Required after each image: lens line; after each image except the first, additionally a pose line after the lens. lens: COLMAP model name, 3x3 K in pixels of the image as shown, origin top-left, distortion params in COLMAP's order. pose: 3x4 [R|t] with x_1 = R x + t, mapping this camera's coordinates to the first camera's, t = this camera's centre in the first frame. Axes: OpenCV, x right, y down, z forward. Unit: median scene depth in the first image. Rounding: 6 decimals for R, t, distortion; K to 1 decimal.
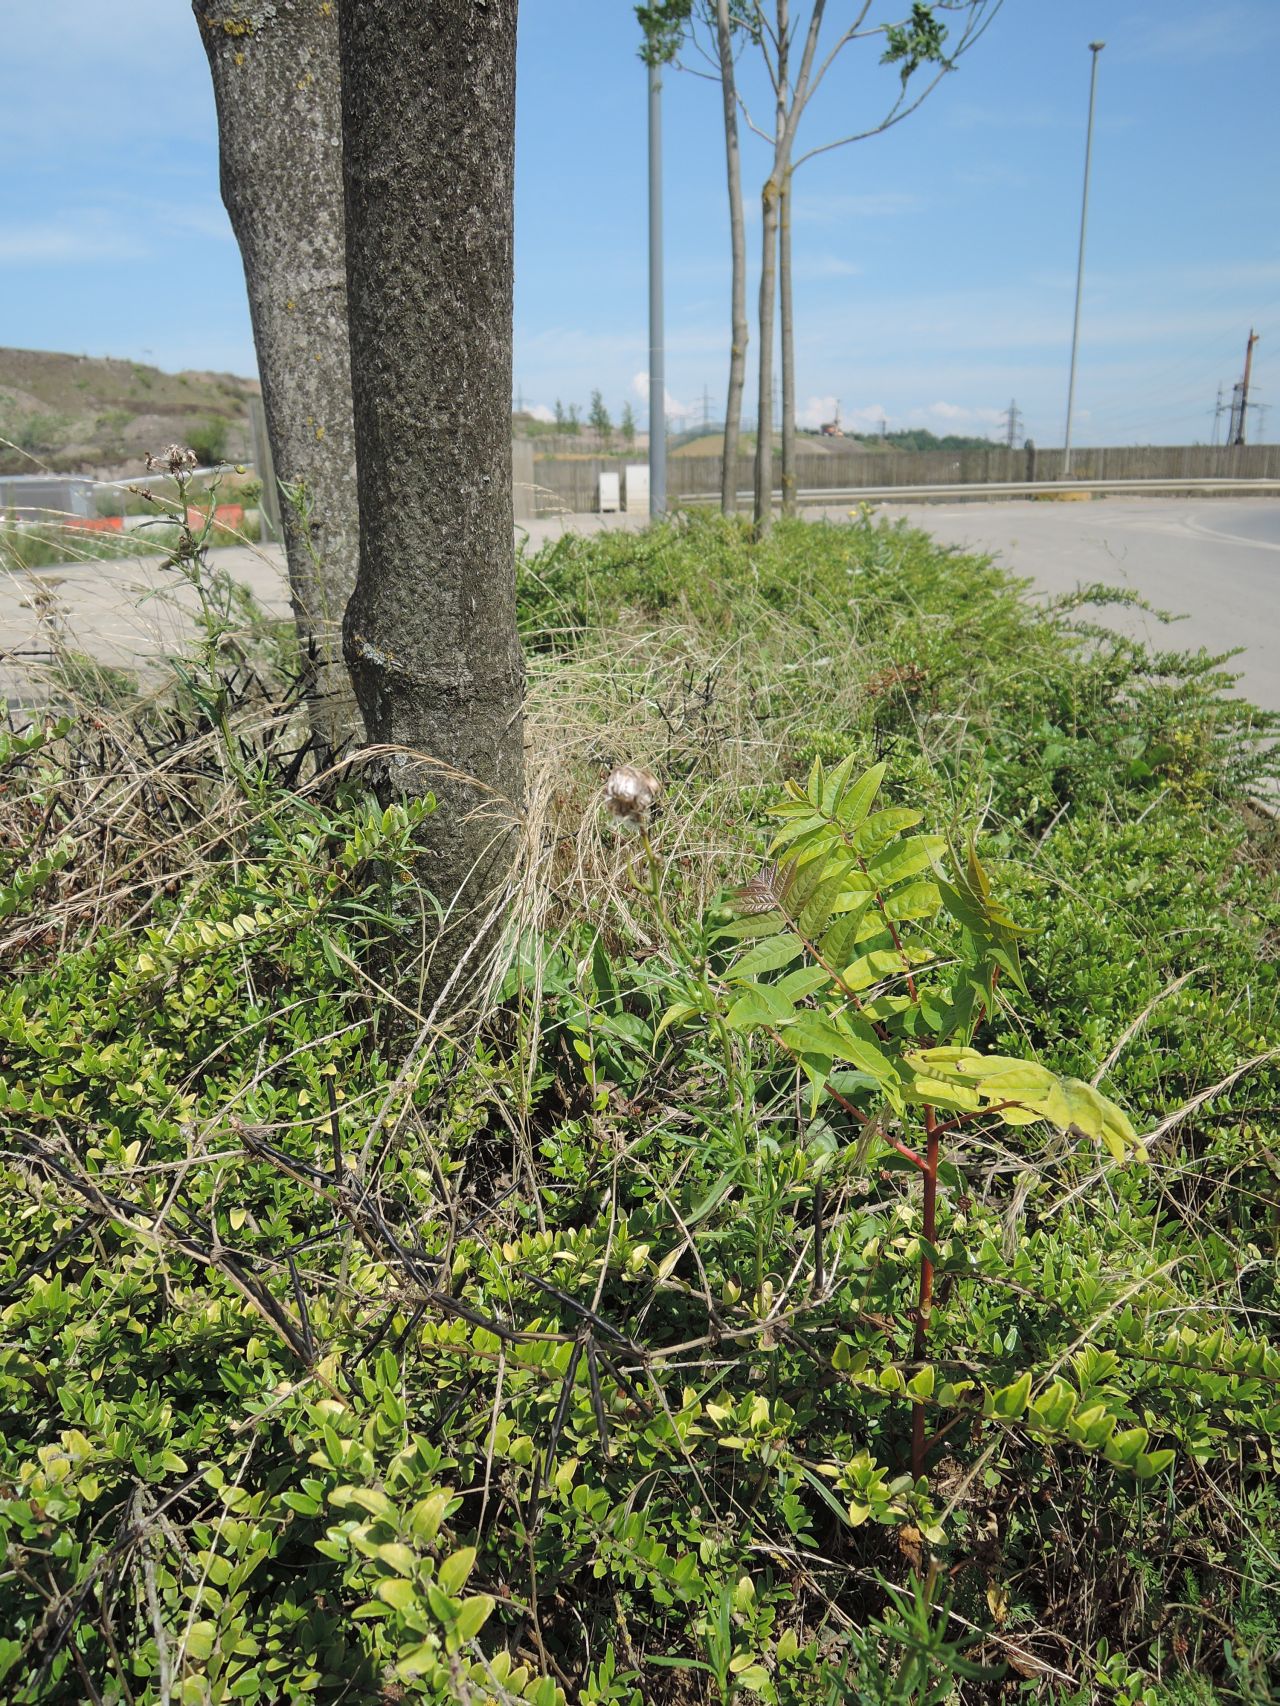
lens RADIAL K [[1226.9, 0, 634.1], [0, 1226.9, 855.4], [0, 0, 1]] dist [-0.021001, 0.015868]
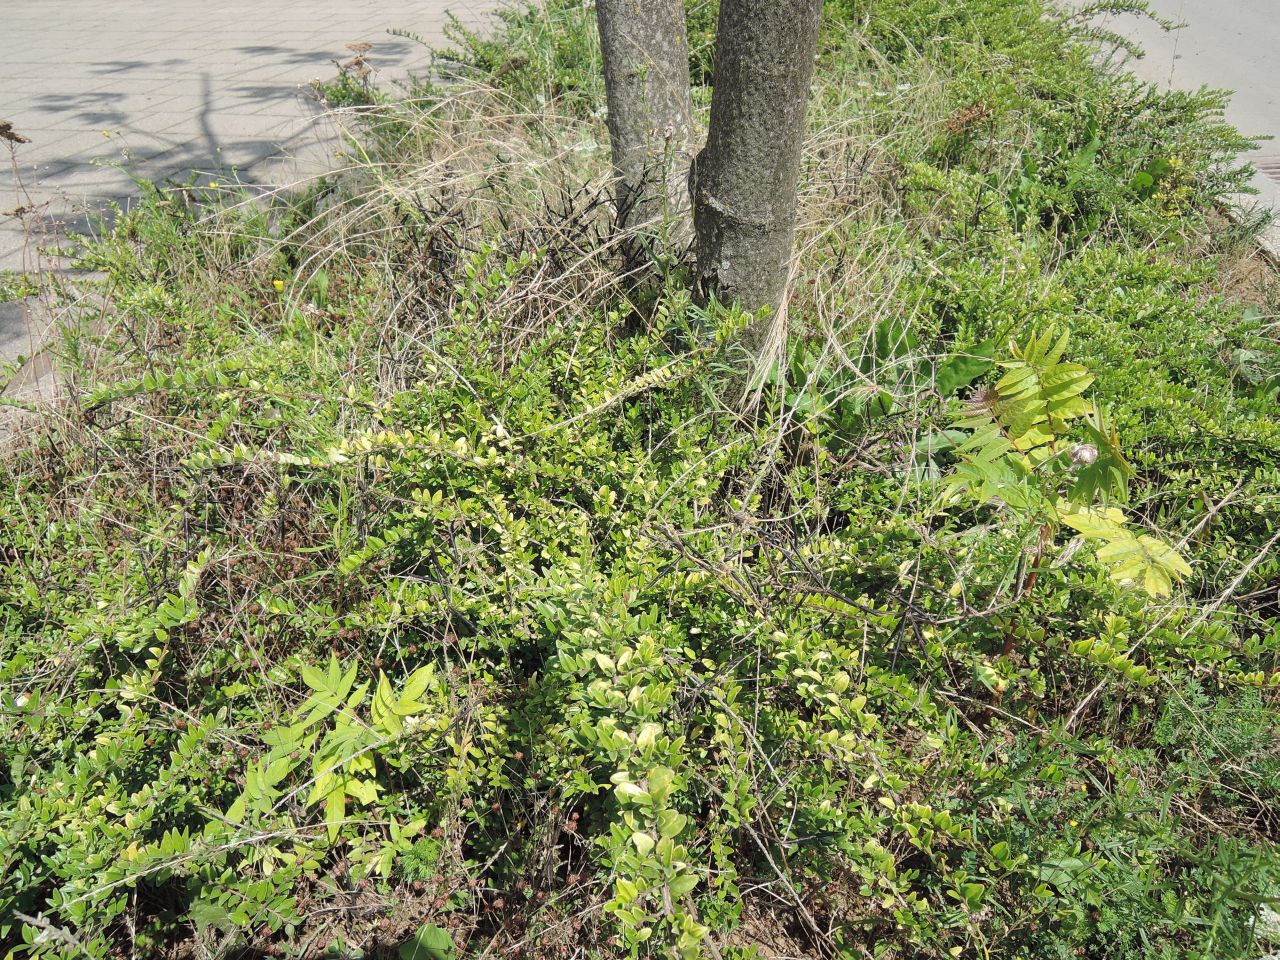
lens RADIAL K [[920.6, 0, 642.7], [0, 920.6, 481.0], [0, 0, 1]] dist [-0.021001, 0.015868]
pose [[0.998784, 0.019551, -0.045247, -0.262254], [-0.004491, 0.950244, 0.311473, -0.206800], [0.049085, -0.310891, 0.949177, -0.317209]]
